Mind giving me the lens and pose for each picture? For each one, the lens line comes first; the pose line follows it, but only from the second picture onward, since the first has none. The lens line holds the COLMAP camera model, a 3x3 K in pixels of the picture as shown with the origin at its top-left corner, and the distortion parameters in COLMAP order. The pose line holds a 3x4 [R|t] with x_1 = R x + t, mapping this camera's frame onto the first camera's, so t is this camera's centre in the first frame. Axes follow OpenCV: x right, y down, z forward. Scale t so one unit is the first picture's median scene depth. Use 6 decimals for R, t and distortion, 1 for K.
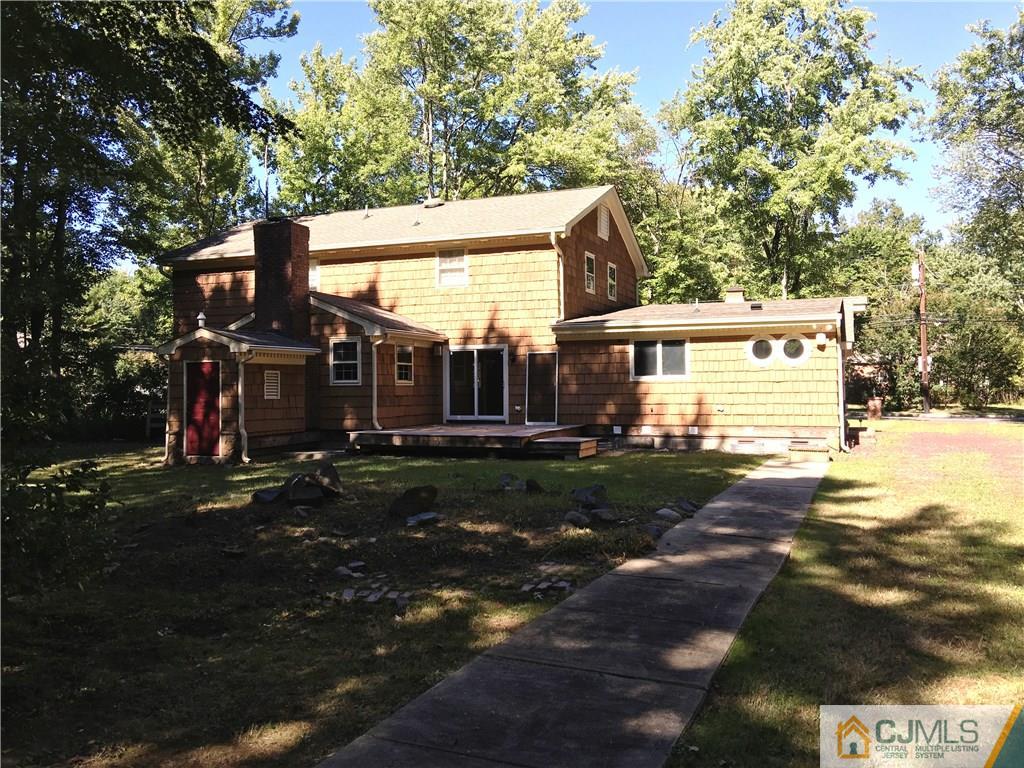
lens RADIAL K [[853.9, 0, 509.4], [0, 853.9, 382.8], [0, 0, 1]] dist [0.078996, -0.145689]
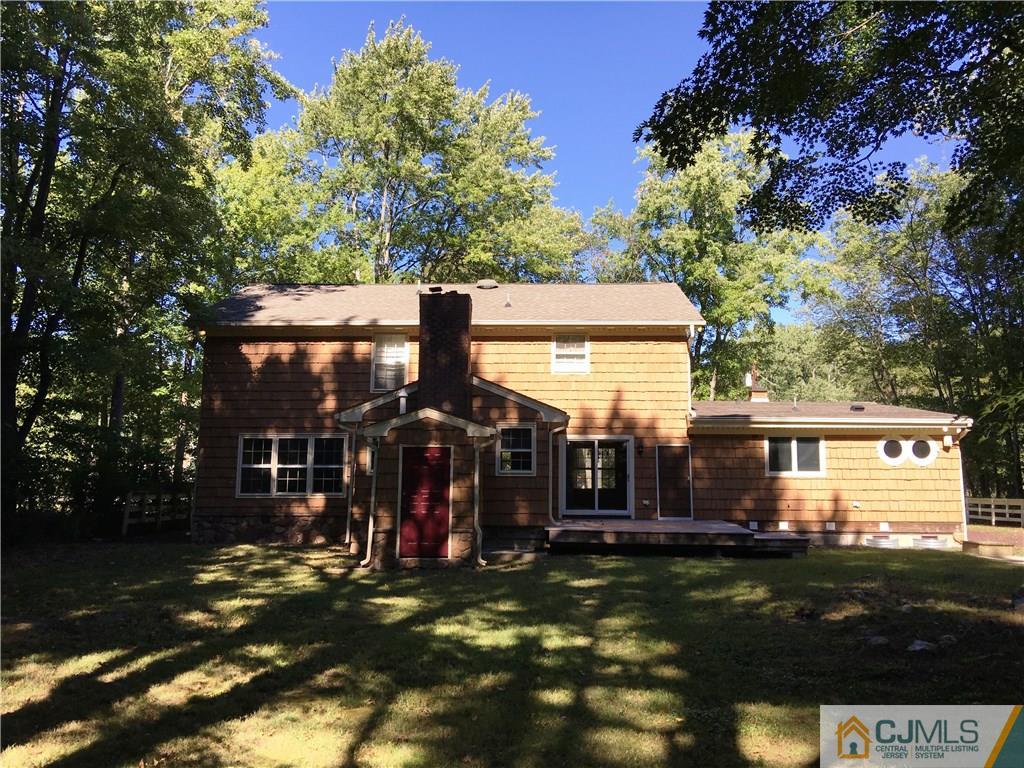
lens RADIAL K [[853.9, 0, 509.4], [0, 853.9, 382.8], [0, 0, 1]] dist [0.078996, -0.145689]
pose [[0.943345, 0.051434, 0.327802, -0.491366], [-0.016459, 0.993950, -0.108591, 0.003416], [-0.331404, 0.097044, 0.938485, 0.141964]]
